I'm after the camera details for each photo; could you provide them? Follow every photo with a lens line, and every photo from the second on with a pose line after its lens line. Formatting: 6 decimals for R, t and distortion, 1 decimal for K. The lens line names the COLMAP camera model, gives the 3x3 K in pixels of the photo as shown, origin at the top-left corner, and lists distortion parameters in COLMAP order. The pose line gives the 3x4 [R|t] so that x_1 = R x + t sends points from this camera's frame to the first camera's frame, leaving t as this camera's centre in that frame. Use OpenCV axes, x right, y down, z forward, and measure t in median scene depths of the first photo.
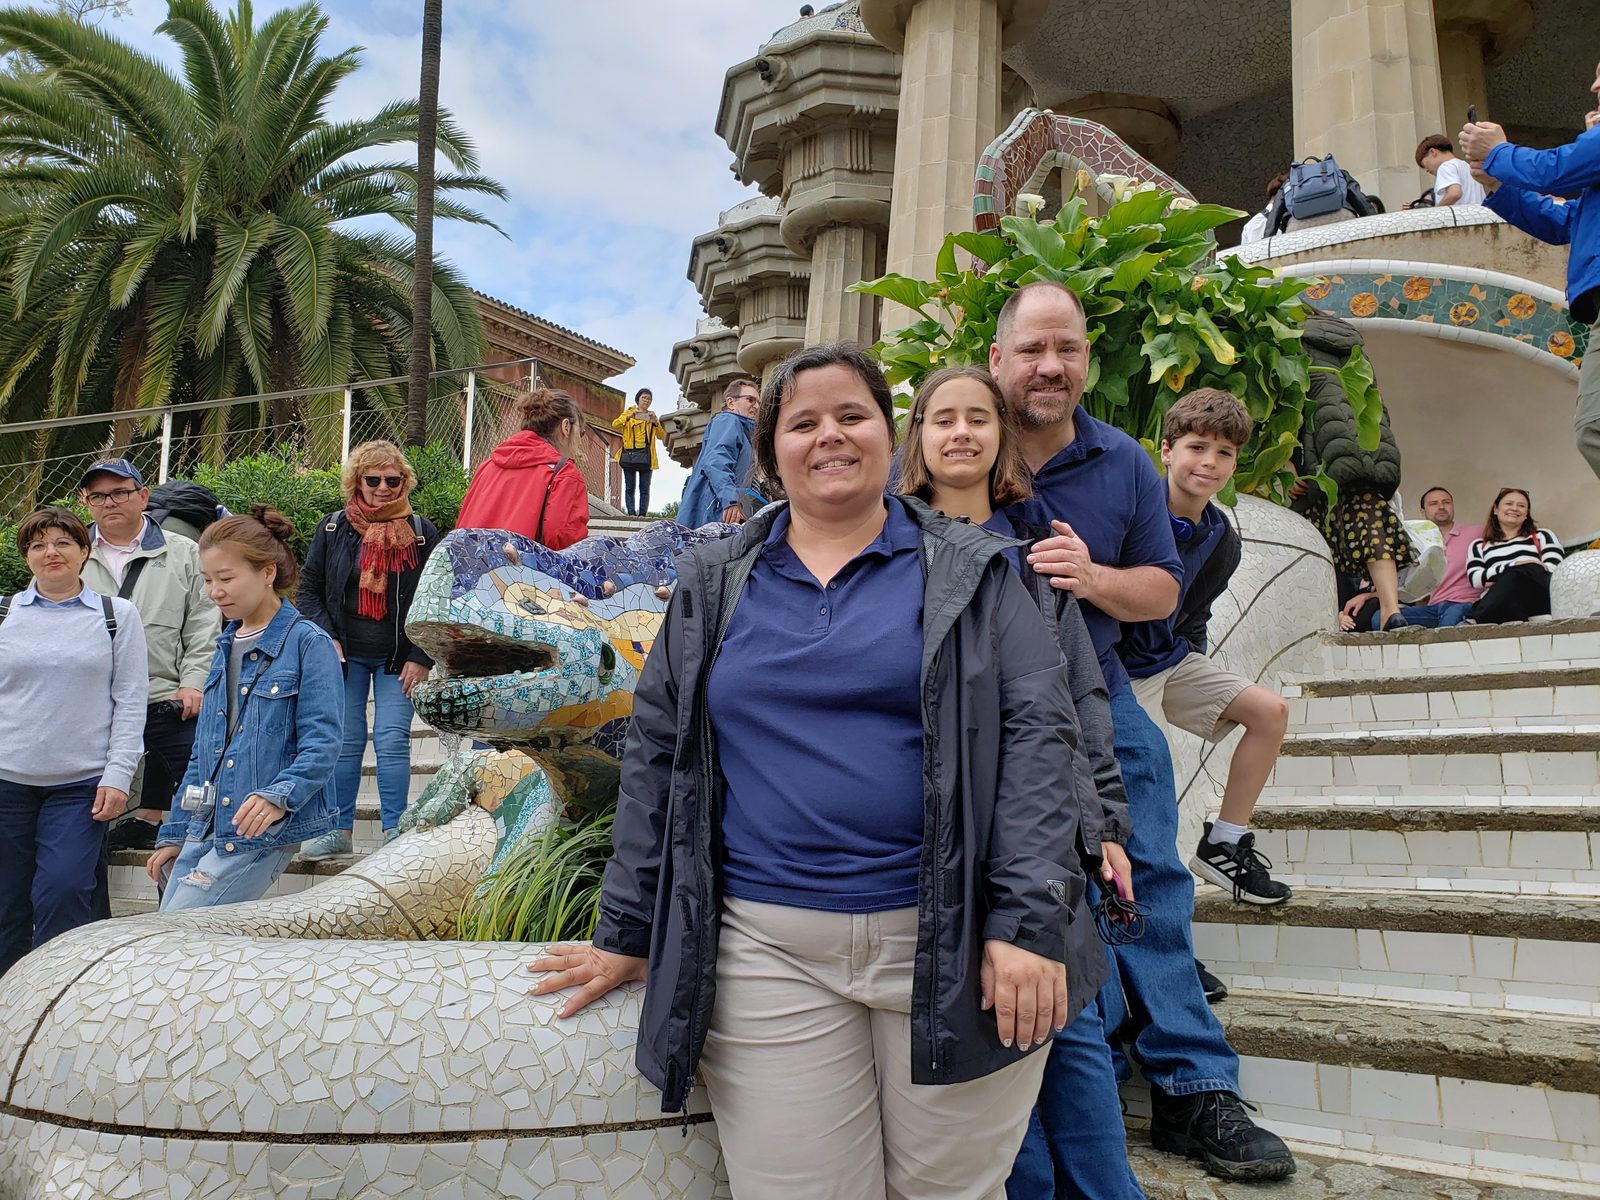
lens RADIAL K [[1362.3, 0, 800.0], [0, 1362.3, 600.0], [0, 0, 1]] dist [-0.009160, 0.048345]
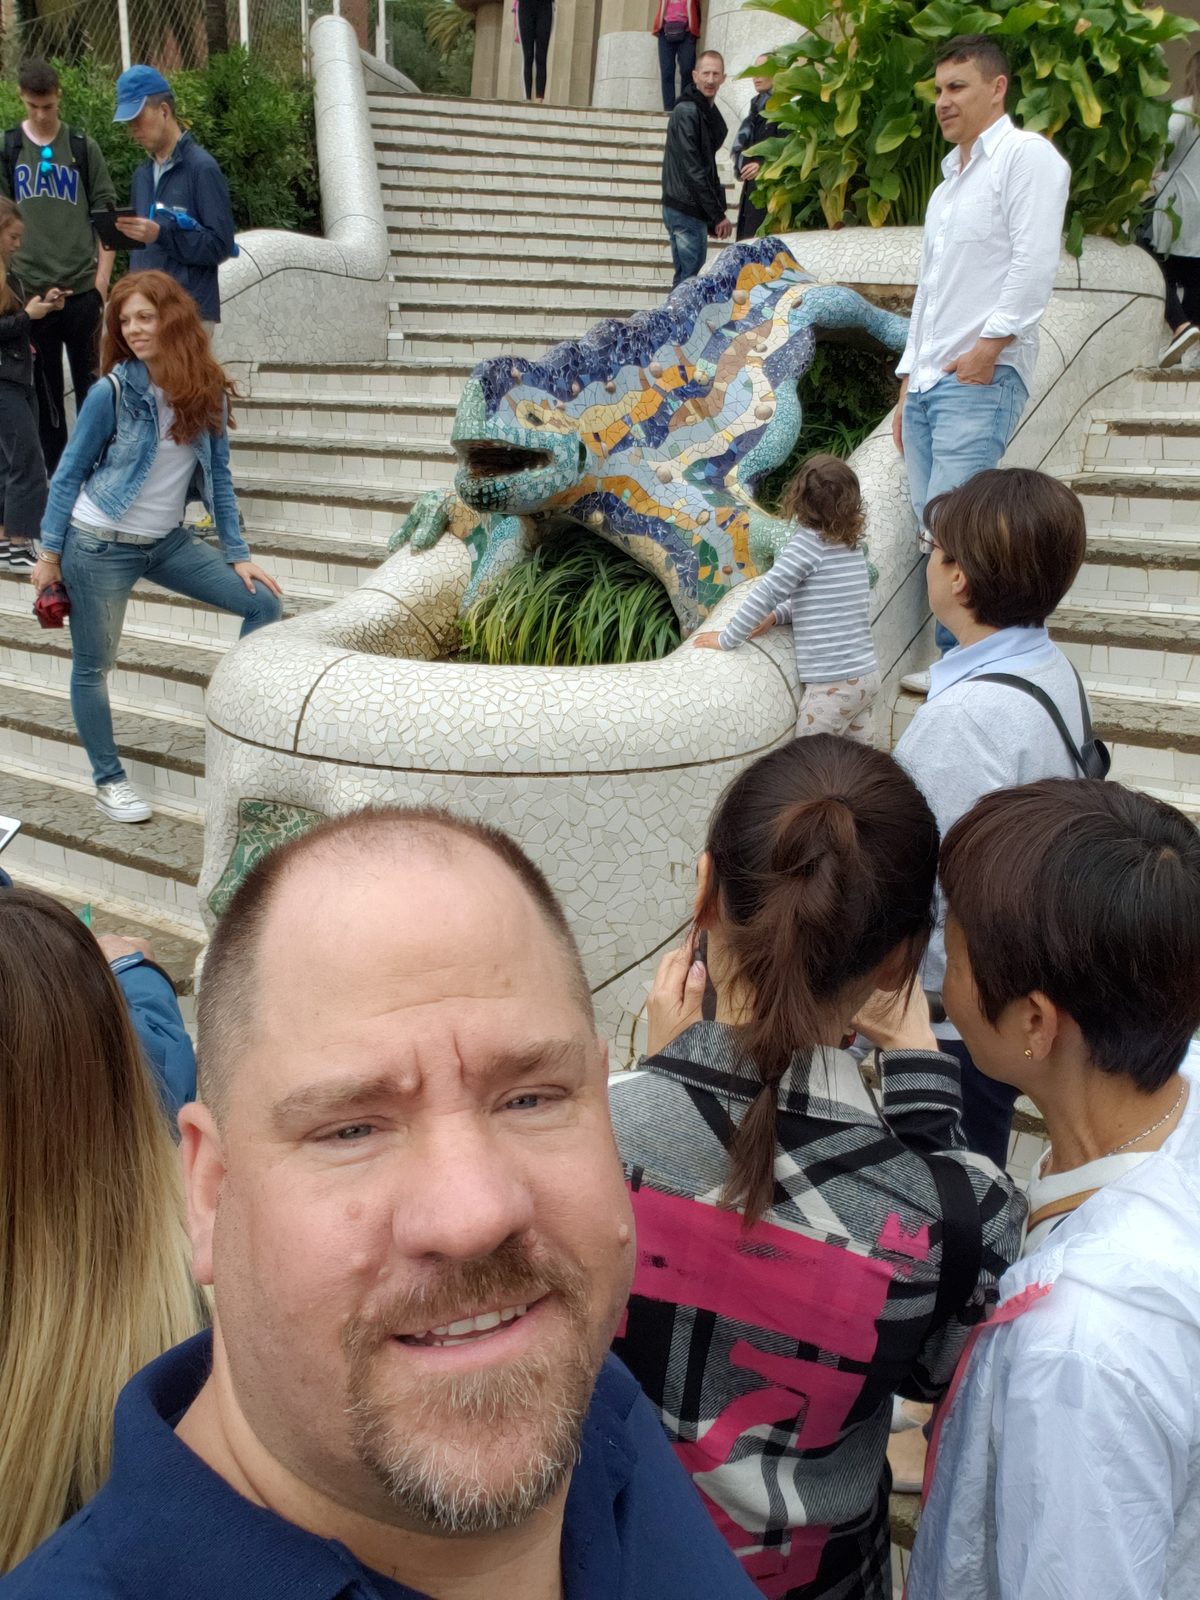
lens RADIAL K [[1424.7, 0, 600.0], [0, 1424.7, 800.0], [0, 0, 1]] dist [0.280022, -0.210583]
pose [[0.999927, 0.010604, 0.005859, -0.136555], [-0.012056, 0.918452, 0.395348, -0.232035], [-0.001189, -0.395390, 0.918513, -0.541552]]
